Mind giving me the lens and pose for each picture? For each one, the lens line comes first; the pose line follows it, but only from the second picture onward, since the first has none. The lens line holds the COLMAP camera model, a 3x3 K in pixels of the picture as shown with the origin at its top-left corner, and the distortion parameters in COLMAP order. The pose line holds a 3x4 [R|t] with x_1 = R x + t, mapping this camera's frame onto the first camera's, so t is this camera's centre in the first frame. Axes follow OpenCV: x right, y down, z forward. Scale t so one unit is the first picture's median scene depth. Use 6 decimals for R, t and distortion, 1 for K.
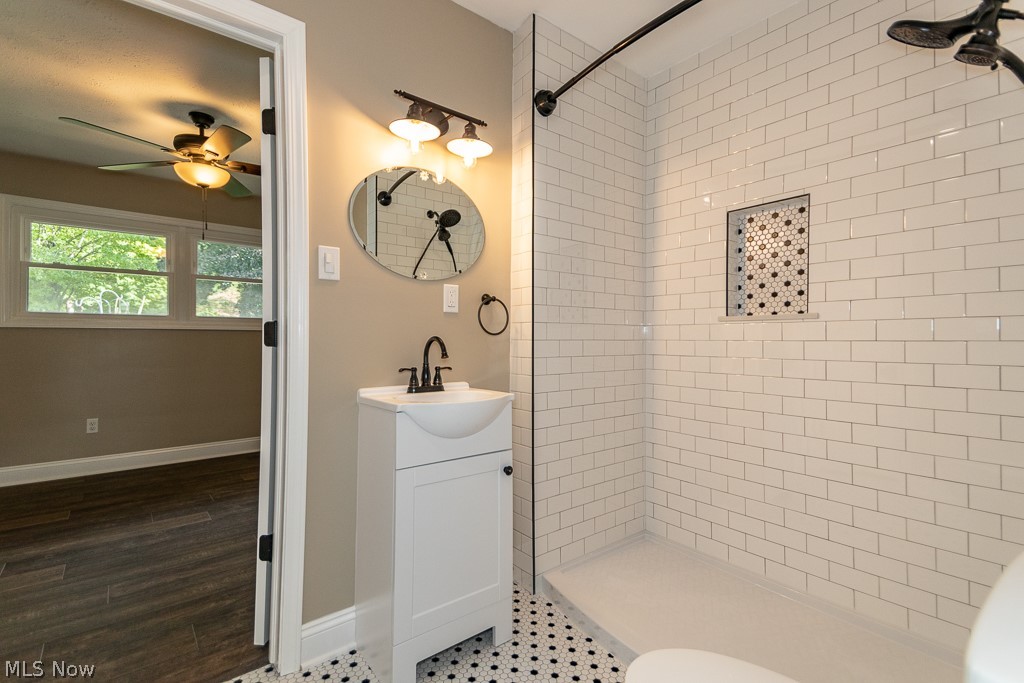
lens RADIAL K [[468.3, 0, 511.4], [0, 468.3, 341.8], [0, 0, 1]] dist [0.011445, 0.000196]
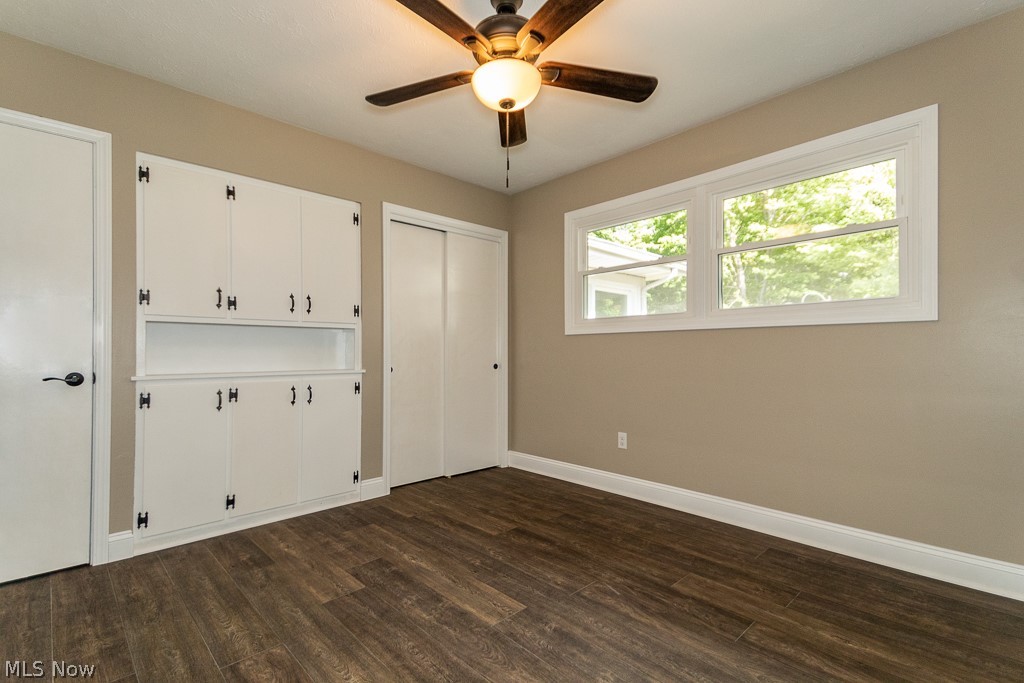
lens RADIAL K [[468.3, 0, 510.4], [0, 468.3, 351.9], [0, 0, 1]] dist [0.011445, 0.000196]
pose [[0.088561, -0.005366, -0.996056, -0.010782], [-0.001151, 0.999984, -0.005490, 0.017017], [0.996070, 0.001633, 0.088553, 0.948162]]
